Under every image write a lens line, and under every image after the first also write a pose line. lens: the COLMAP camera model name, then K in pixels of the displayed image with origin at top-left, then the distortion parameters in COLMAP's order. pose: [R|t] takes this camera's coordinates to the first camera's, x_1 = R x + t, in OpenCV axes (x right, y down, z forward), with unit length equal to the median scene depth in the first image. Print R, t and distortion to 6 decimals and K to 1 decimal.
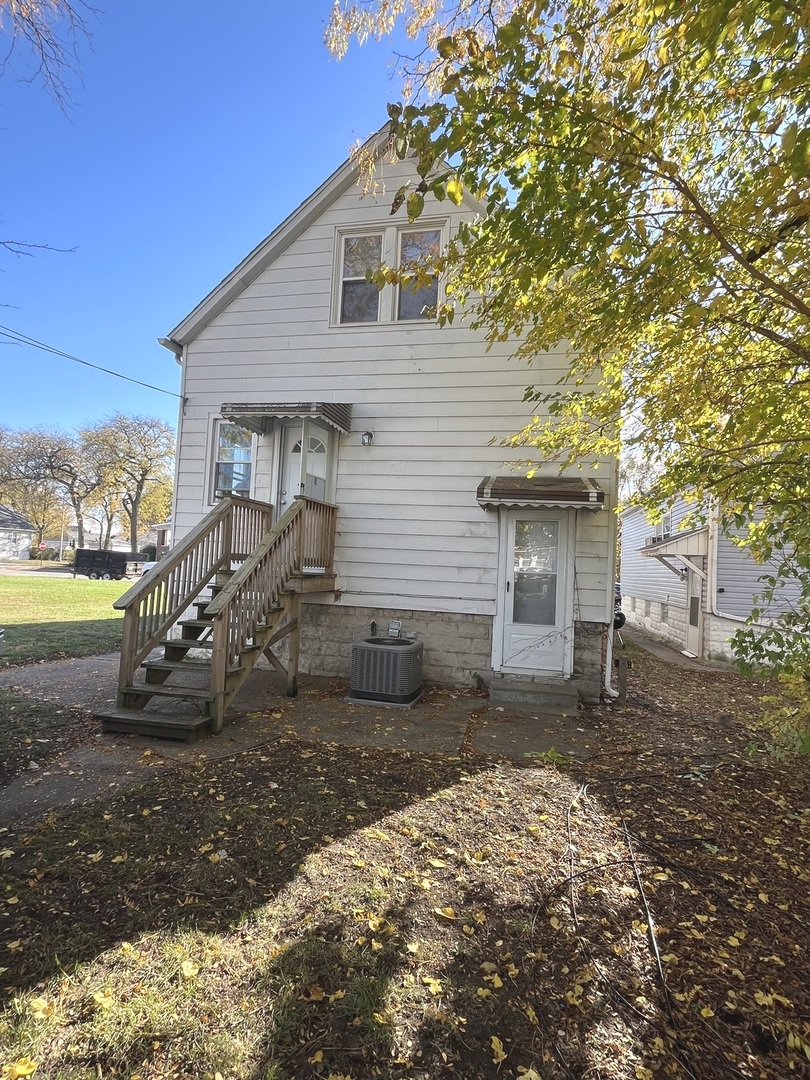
lens RADIAL K [[538.0, 0, 405.8], [0, 538.0, 542.2], [0, 0, 1]] dist [0.000591, 0.000008]
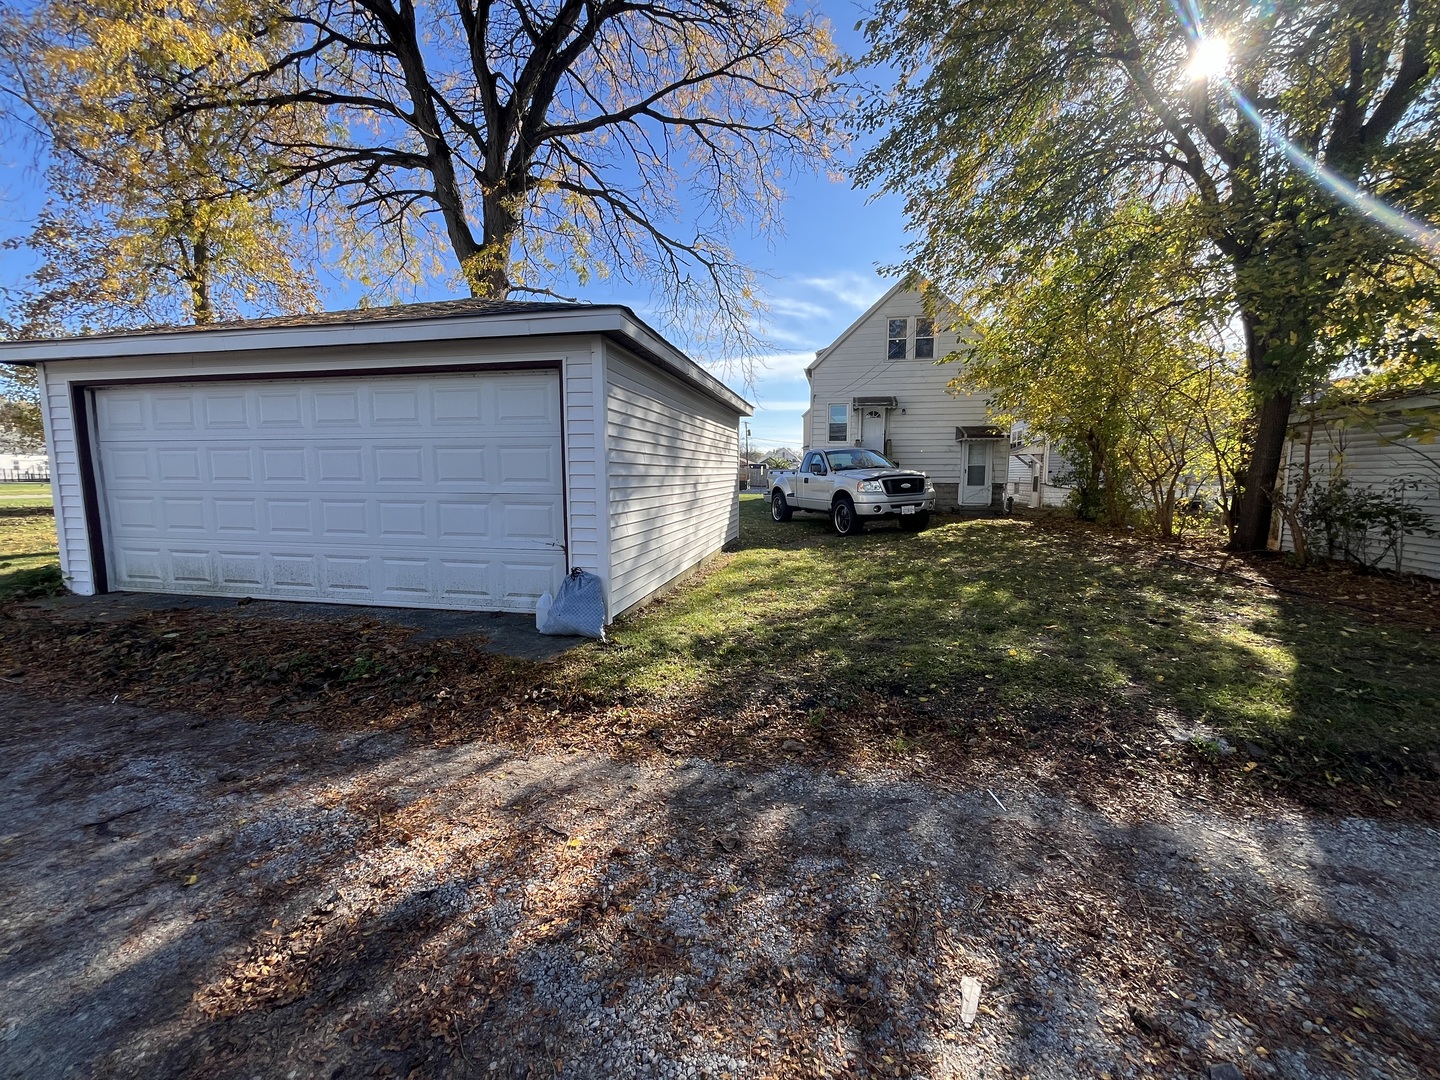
lens RADIAL K [[575.7, 0, 720.8], [0, 575.7, 535.4], [0, 0, 1]] dist [0.000189, 0.000027]
pose [[0.998630, -0.051924, 0.006458, -0.905733], [0.050485, 0.988593, 0.141896, -0.053844], [-0.013753, -0.141375, 0.989861, -1.551045]]
